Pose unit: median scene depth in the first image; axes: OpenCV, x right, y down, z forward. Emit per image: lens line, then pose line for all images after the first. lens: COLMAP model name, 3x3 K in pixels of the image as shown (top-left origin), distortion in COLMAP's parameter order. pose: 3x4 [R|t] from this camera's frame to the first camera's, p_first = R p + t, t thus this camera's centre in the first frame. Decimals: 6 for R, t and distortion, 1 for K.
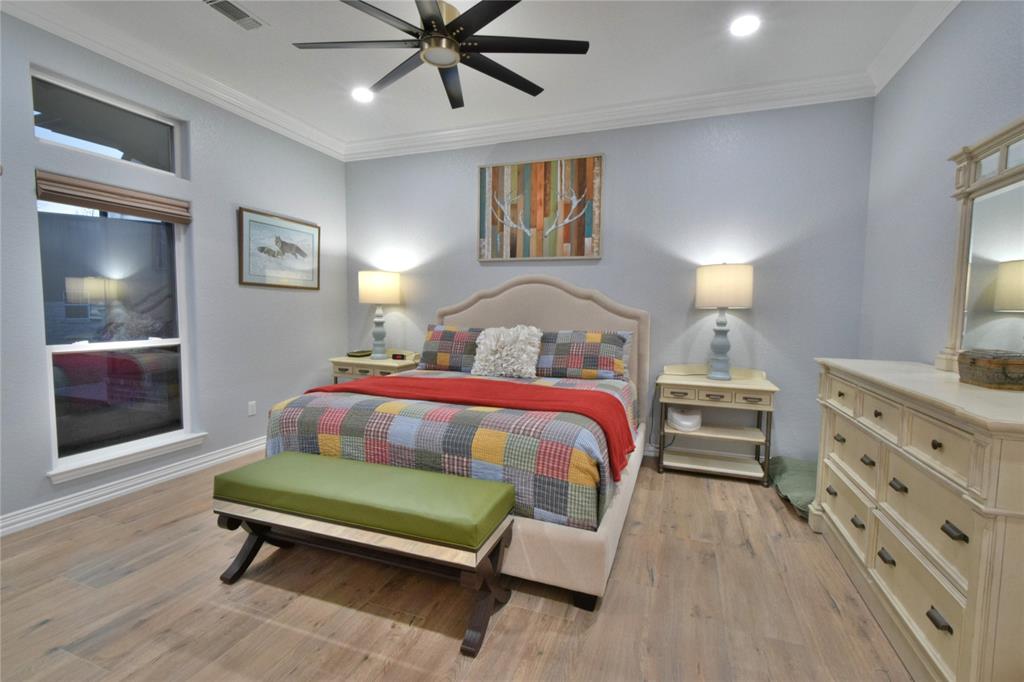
lens RADIAL K [[448.8, 0, 521.4], [0, 448.8, 340.7], [0, 0, 1]] dist [0.003994, -0.005521]
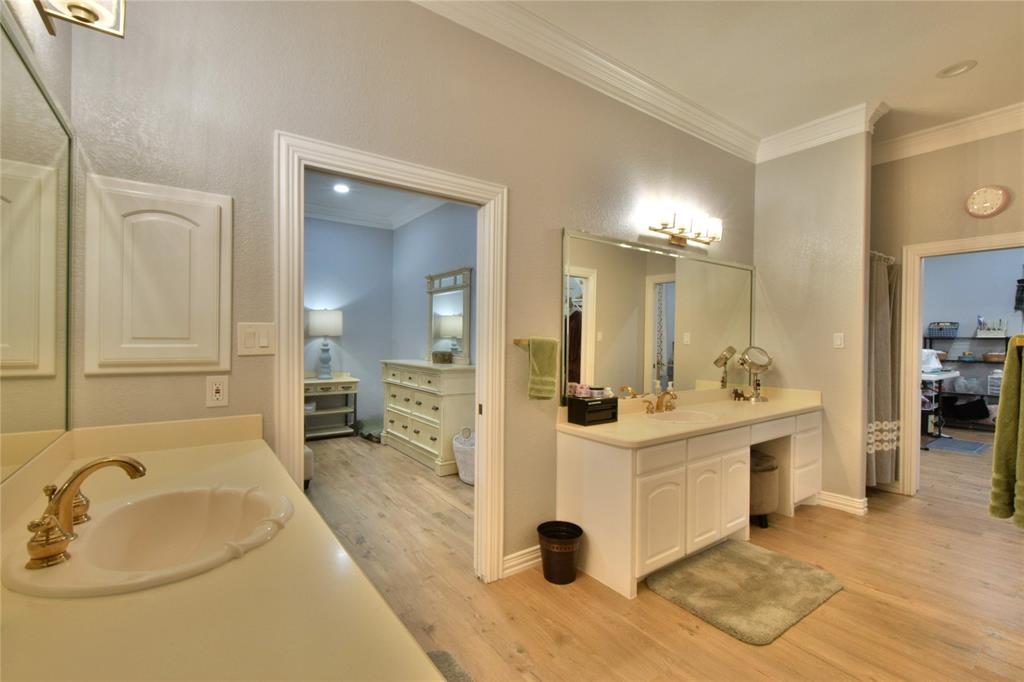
lens RADIAL K [[448.8, 0, 515.6], [0, 448.8, 341.3], [0, 0, 1]] dist [0.003994, -0.005521]
pose [[0.559326, -0.013796, 0.828833, -0.565097], [0.056959, 0.998138, -0.021823, 0.026498], [-0.826989, 0.059416, 0.559070, -0.536268]]
